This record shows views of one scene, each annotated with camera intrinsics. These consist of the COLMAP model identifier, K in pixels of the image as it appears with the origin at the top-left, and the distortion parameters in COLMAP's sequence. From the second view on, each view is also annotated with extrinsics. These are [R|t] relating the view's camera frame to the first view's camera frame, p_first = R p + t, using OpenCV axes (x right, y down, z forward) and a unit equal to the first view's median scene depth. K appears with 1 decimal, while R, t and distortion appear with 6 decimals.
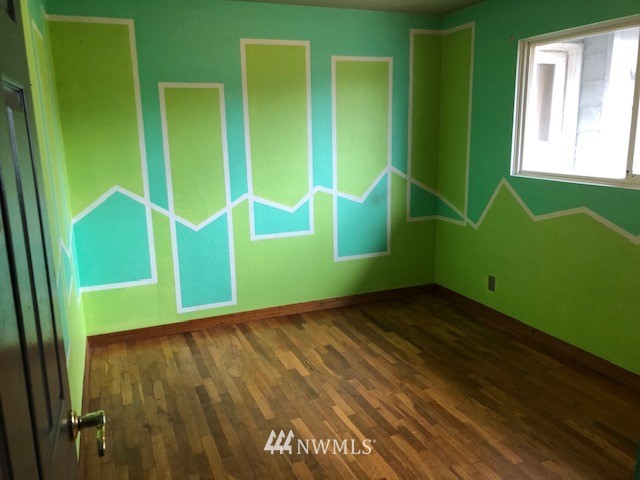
lens RADIAL K [[526.2, 0, 320.0], [0, 526.2, 240.0], [0, 0, 1]] dist [0.012756, -0.001405]
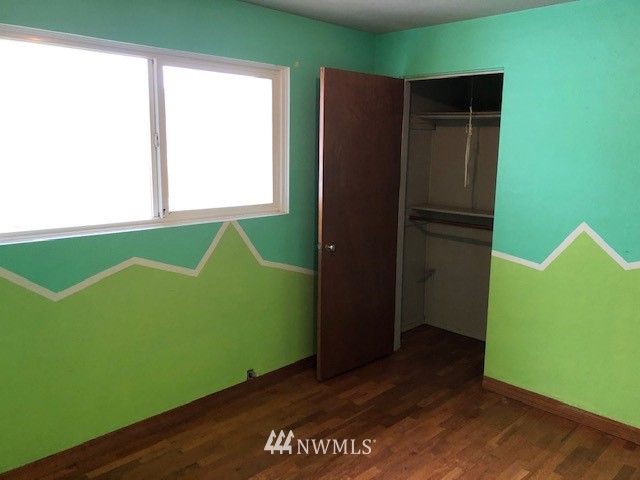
lens RADIAL K [[526.2, 0, 320.0], [0, 526.2, 240.0], [0, 0, 1]] dist [0.012756, -0.001405]
pose [[-0.386105, -0.137120, 0.912207, -0.376365], [0.194013, 0.954700, 0.225627, -0.221470], [-0.901821, 0.264096, -0.342012, 1.010205]]
